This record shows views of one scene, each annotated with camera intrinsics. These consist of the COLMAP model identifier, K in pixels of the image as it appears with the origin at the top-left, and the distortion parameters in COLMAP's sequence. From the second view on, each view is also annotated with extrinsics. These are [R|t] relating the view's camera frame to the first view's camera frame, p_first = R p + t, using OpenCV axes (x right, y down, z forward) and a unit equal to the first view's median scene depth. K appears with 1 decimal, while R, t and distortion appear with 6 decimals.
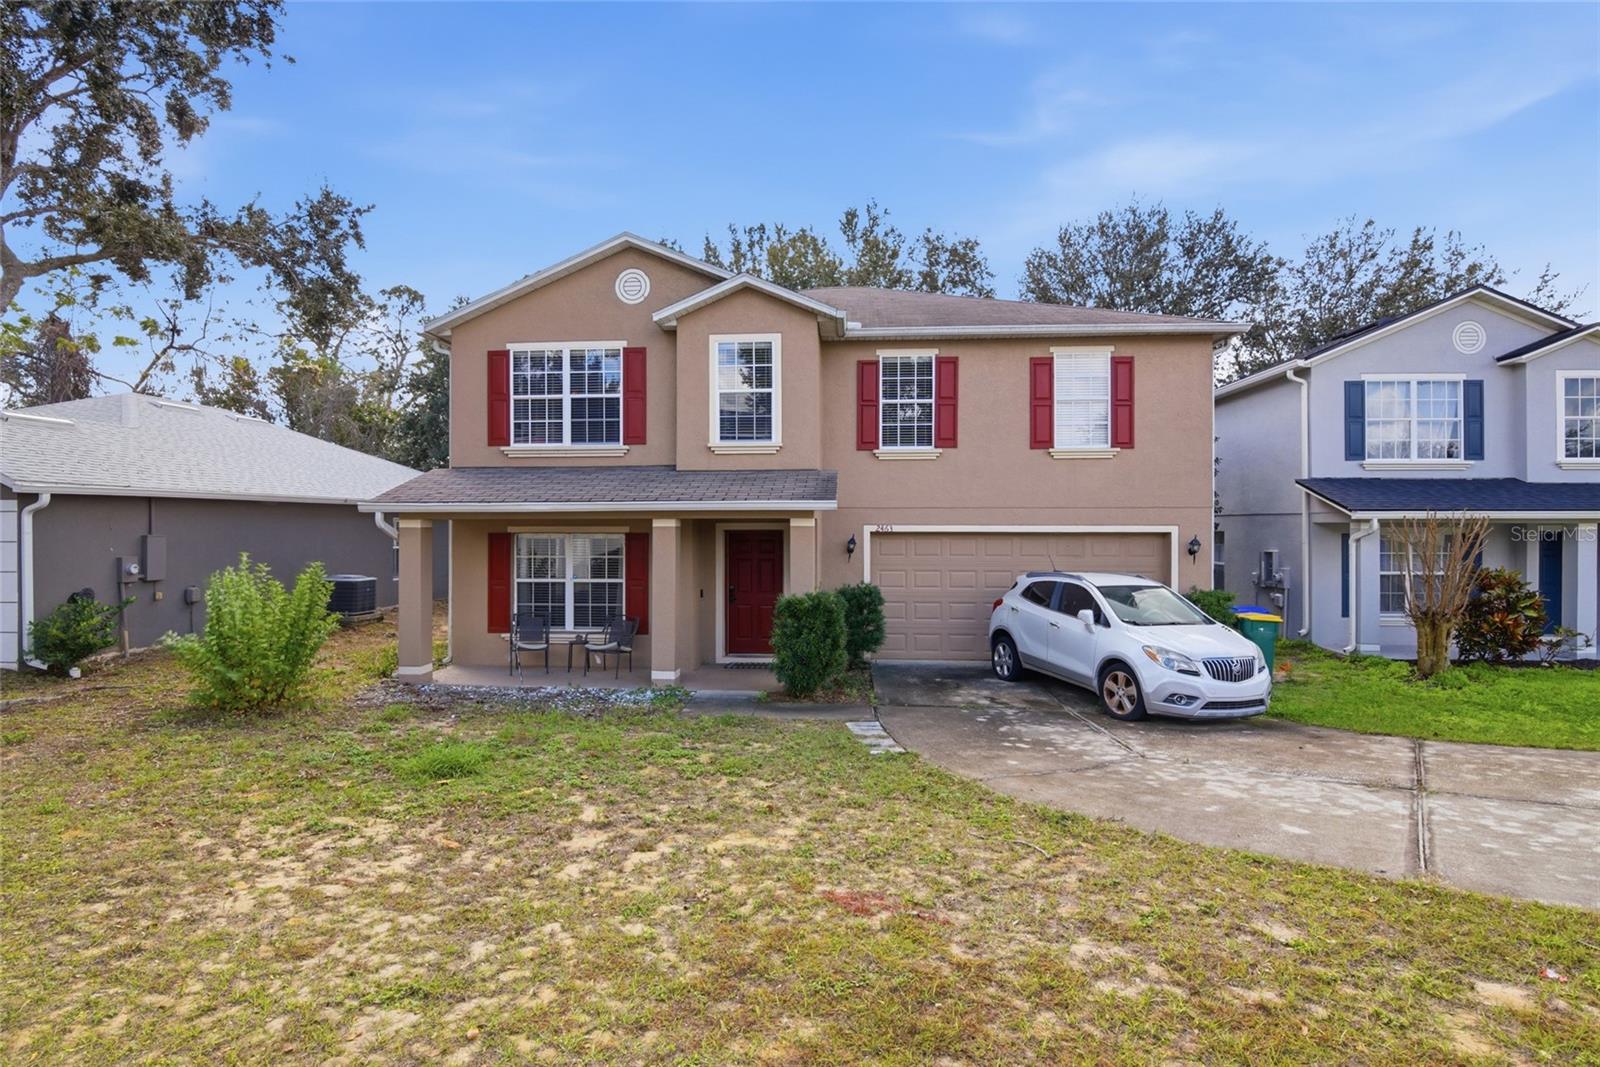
lens RADIAL K [[785.6, 0, 800.4], [0, 785.6, 530.1], [0, 0, 1]] dist [-0.025442, -0.001076]
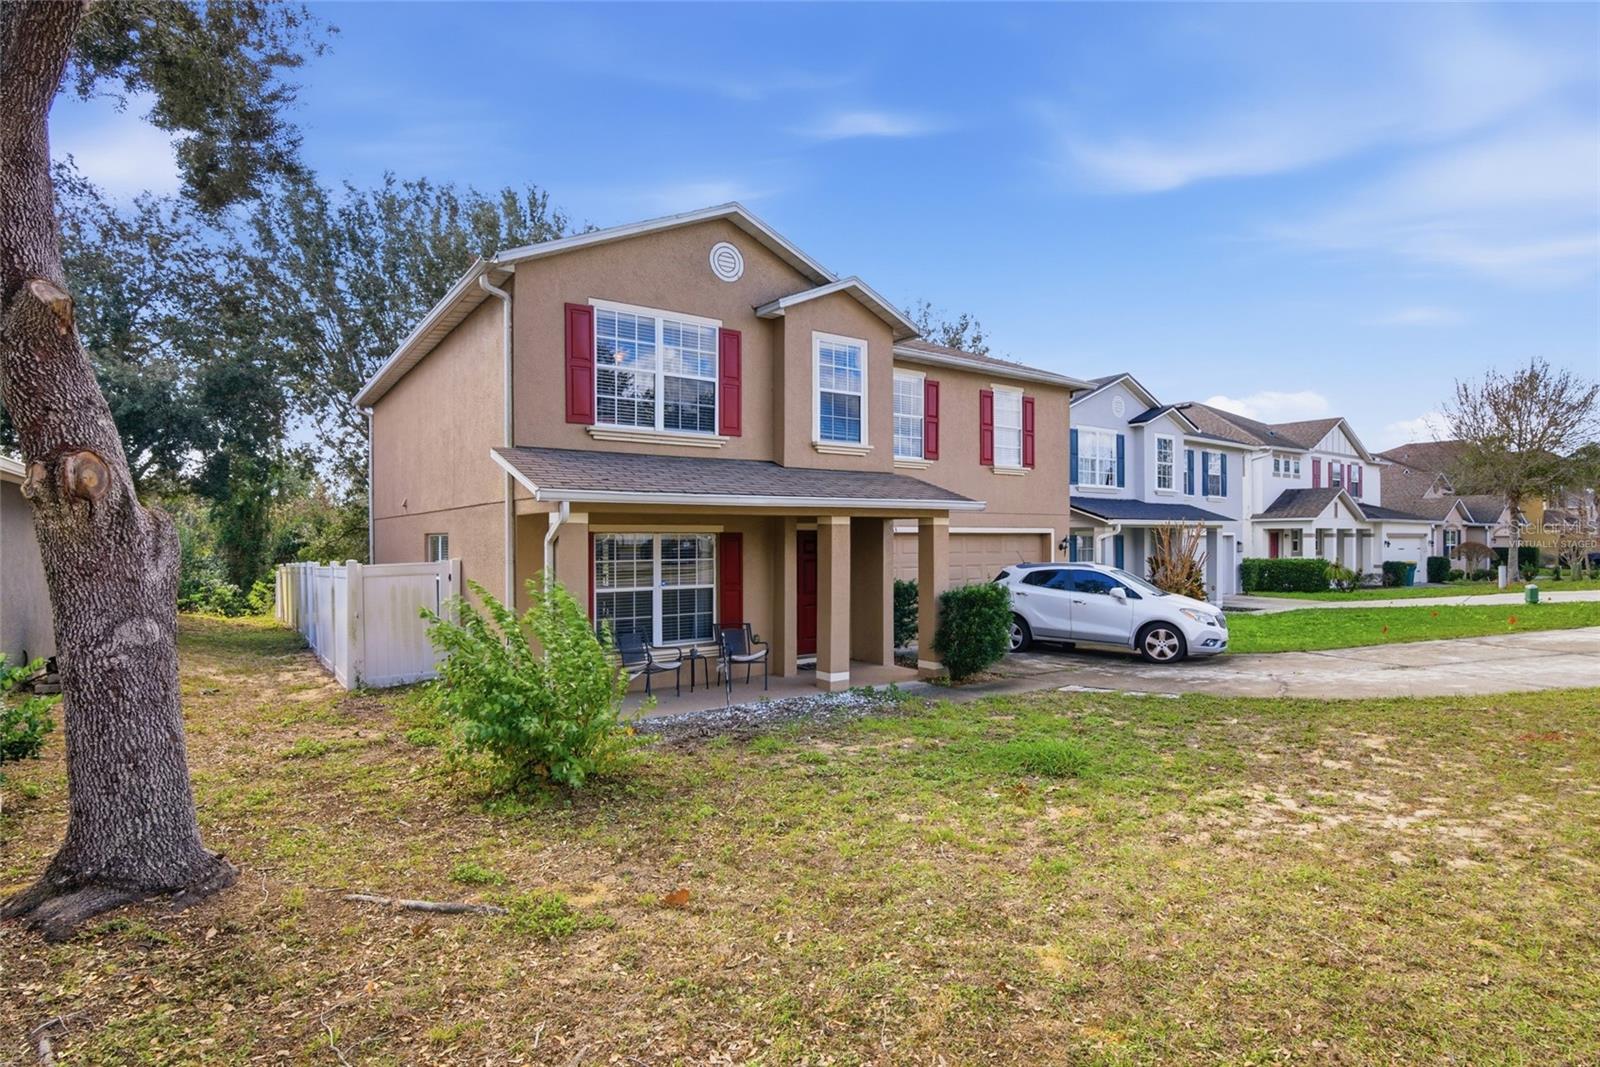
lens RADIAL K [[785.6, 0, 802.5], [0, 785.6, 543.8], [0, 0, 1]] dist [-0.025442, -0.001076]
pose [[0.777601, -0.007014, 0.628719, -0.718208], [0.006117, 0.999975, 0.003591, 0.013865], [-0.628729, 0.001054, 0.777624, 0.233757]]
